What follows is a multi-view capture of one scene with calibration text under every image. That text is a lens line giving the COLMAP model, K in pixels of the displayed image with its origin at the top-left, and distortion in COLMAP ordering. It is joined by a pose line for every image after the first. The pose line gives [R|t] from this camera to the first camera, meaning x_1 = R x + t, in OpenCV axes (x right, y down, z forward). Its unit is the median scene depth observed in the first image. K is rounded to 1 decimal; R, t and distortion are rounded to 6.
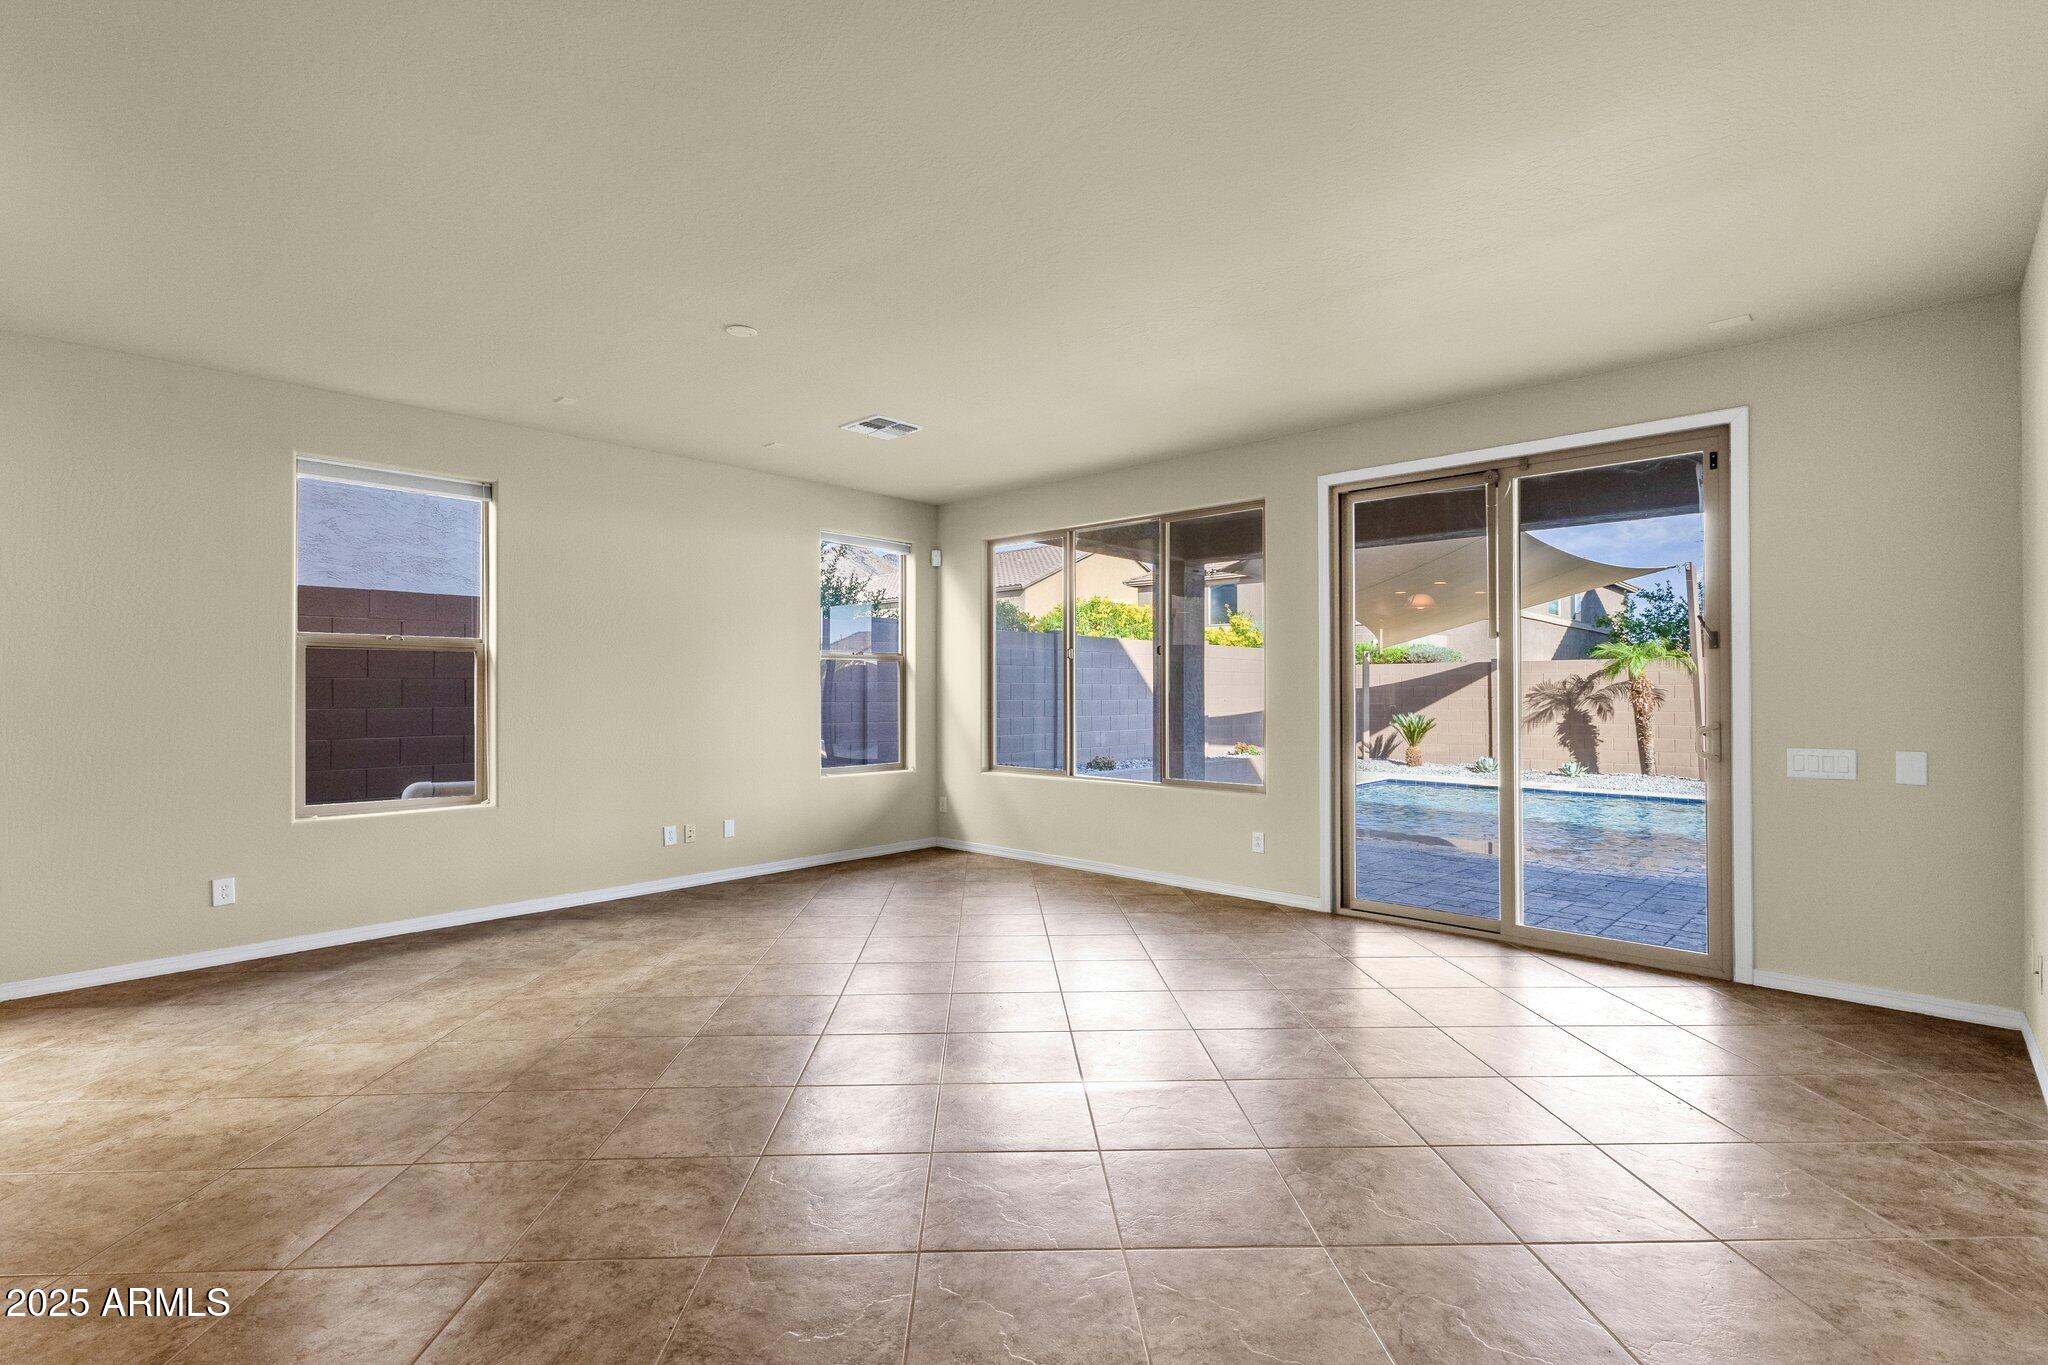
lens RADIAL K [[947.3, 0, 1021.8], [0, 947.3, 683.8], [0, 0, 1]] dist [0.009179, -0.000059]
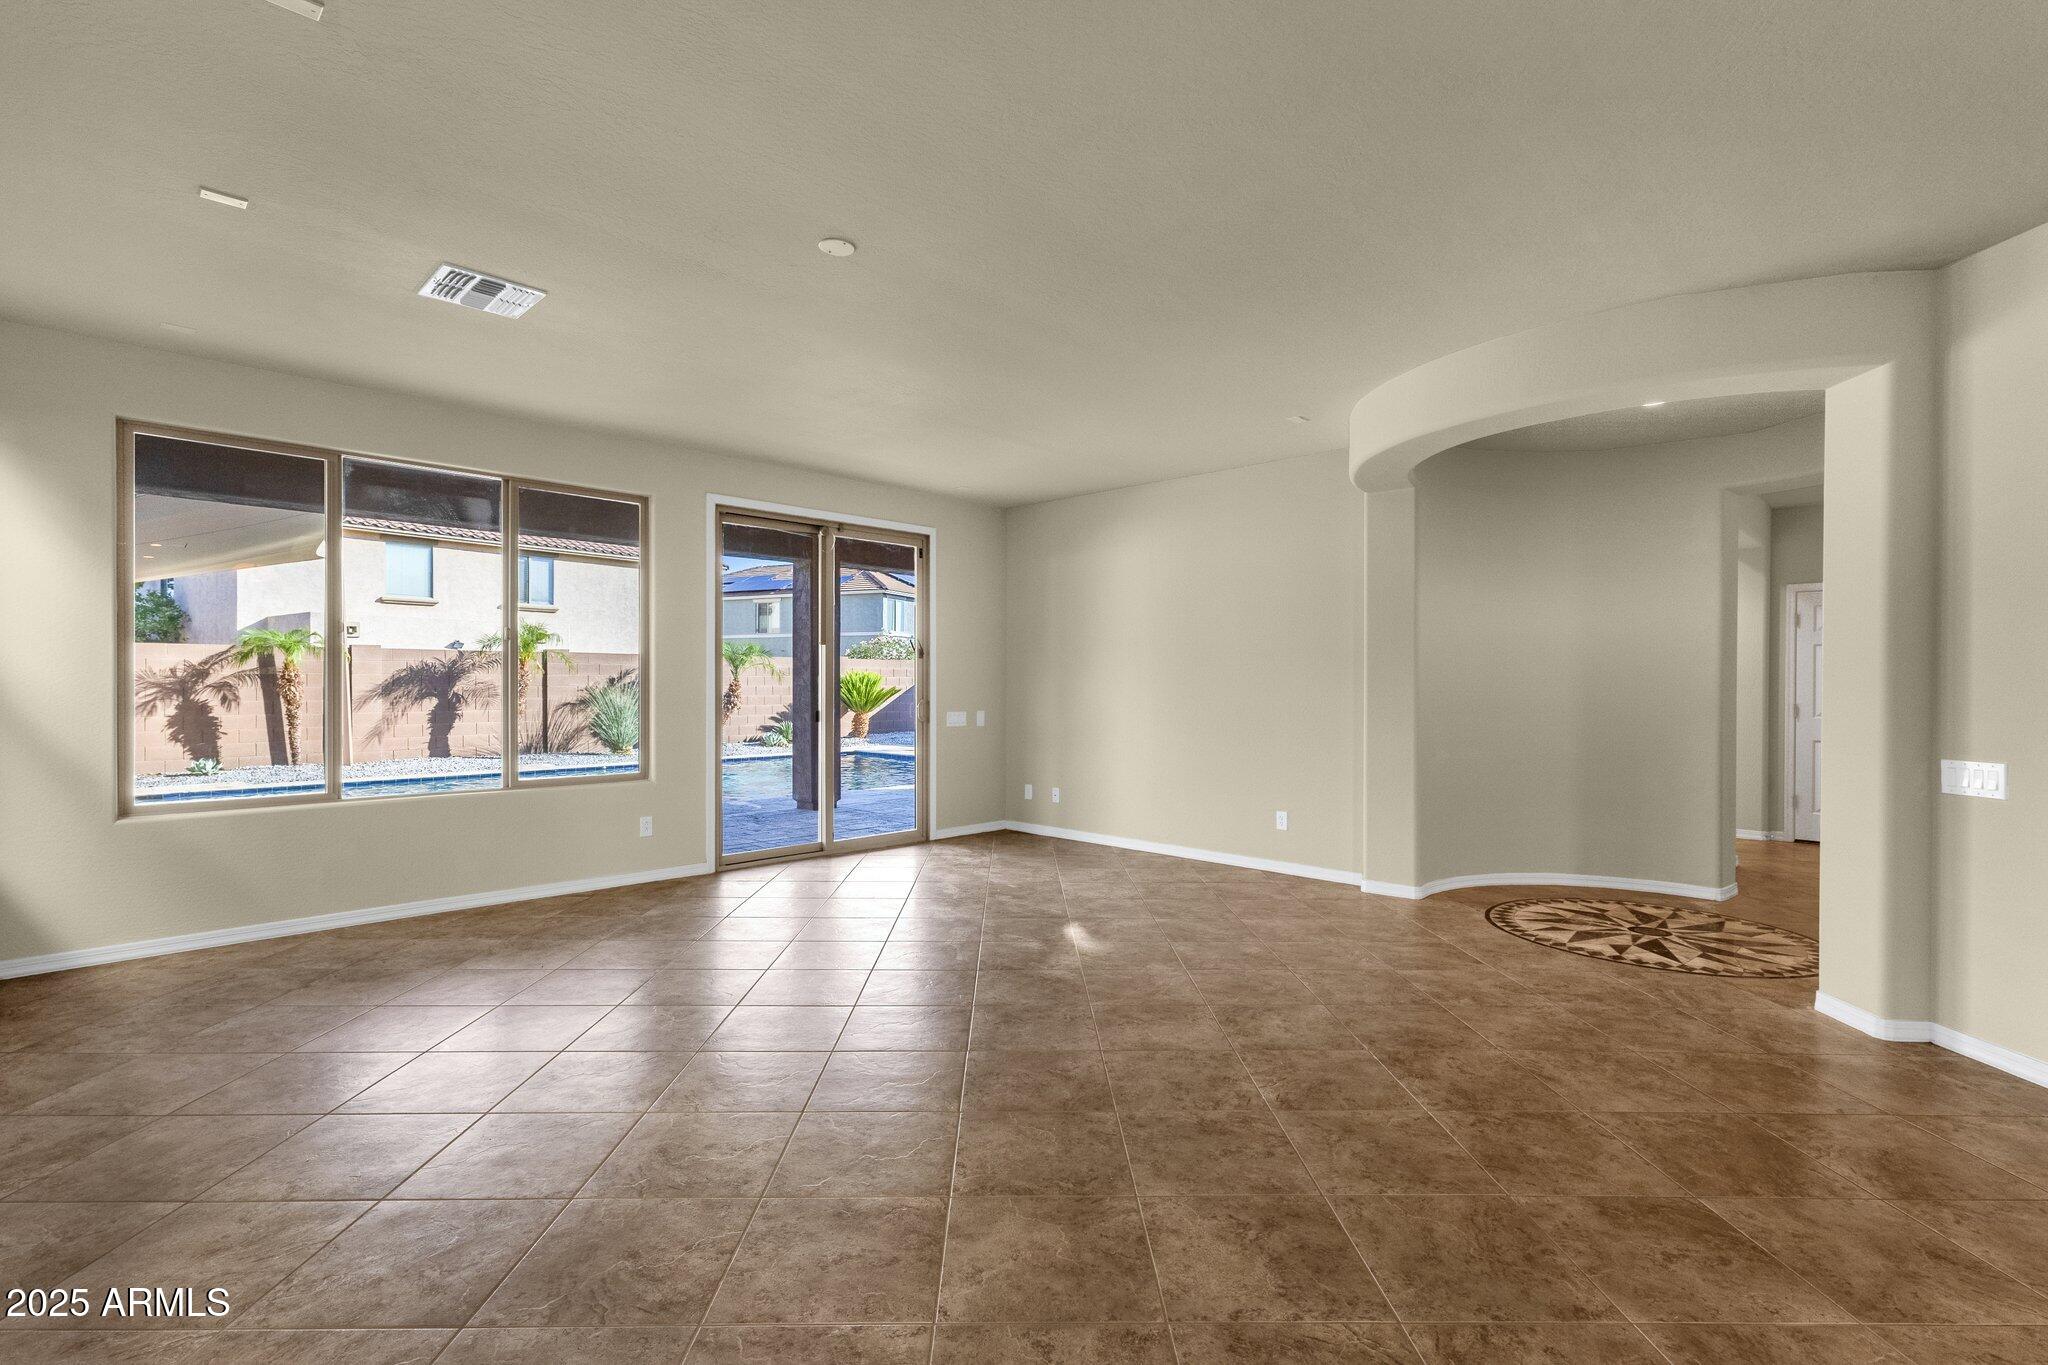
lens RADIAL K [[947.3, 0, 1021.8], [0, 947.3, 683.8], [0, 0, 1]] dist [0.009179, -0.000059]
pose [[0.029751, -0.002798, 0.999553, -0.288460], [-0.011371, 0.999930, 0.003137, 0.000855], [-0.999493, -0.011459, 0.029717, 0.207777]]
